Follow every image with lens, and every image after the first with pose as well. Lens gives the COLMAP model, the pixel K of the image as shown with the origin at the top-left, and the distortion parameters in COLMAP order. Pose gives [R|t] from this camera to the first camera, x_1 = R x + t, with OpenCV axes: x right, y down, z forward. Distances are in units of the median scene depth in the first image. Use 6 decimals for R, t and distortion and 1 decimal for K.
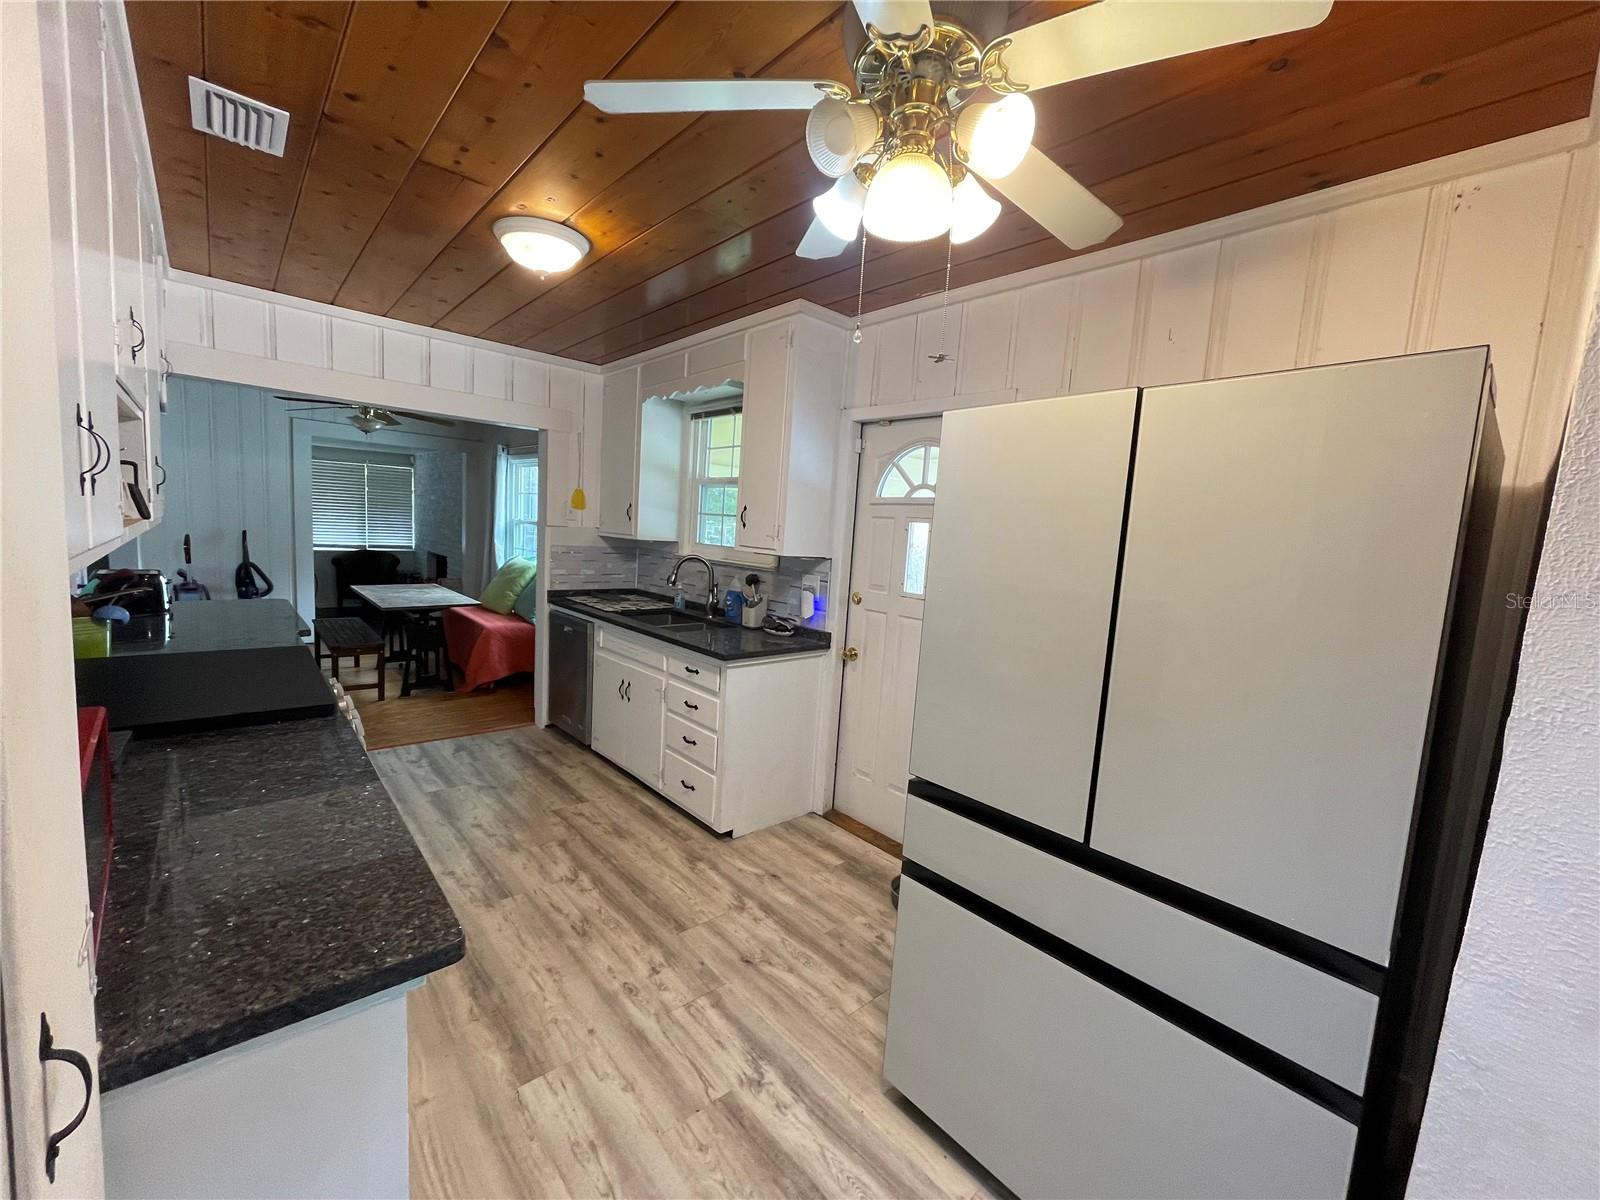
lens RADIAL K [[643.3, 0, 798.2], [0, 643.3, 598.6], [0, 0, 1]] dist [-0.004069, -0.000446]
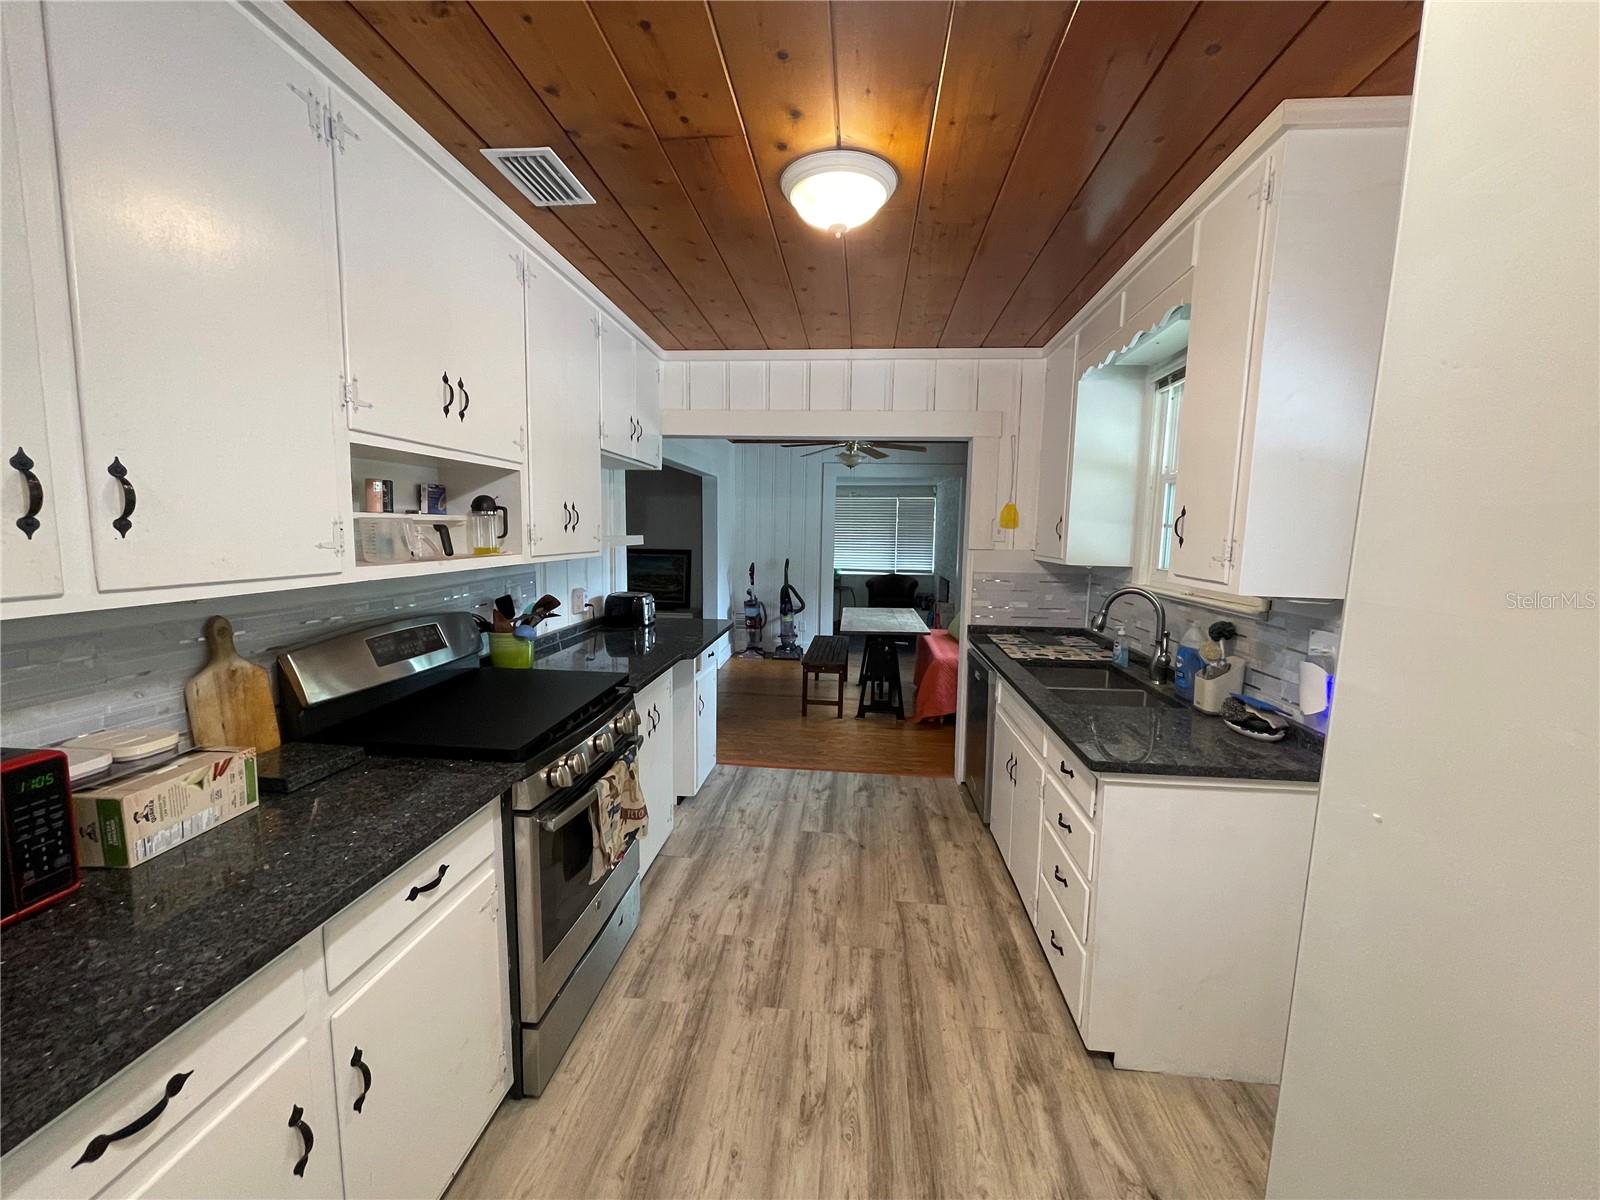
lens RADIAL K [[643.3, 0, 798.4], [0, 643.3, 598.1], [0, 0, 1]] dist [-0.004069, -0.000446]
pose [[0.669587, 0.030968, -0.742087, 0.111462], [-0.056967, 0.998329, -0.009740, -0.032948], [0.740545, 0.048797, 0.670232, 0.315386]]
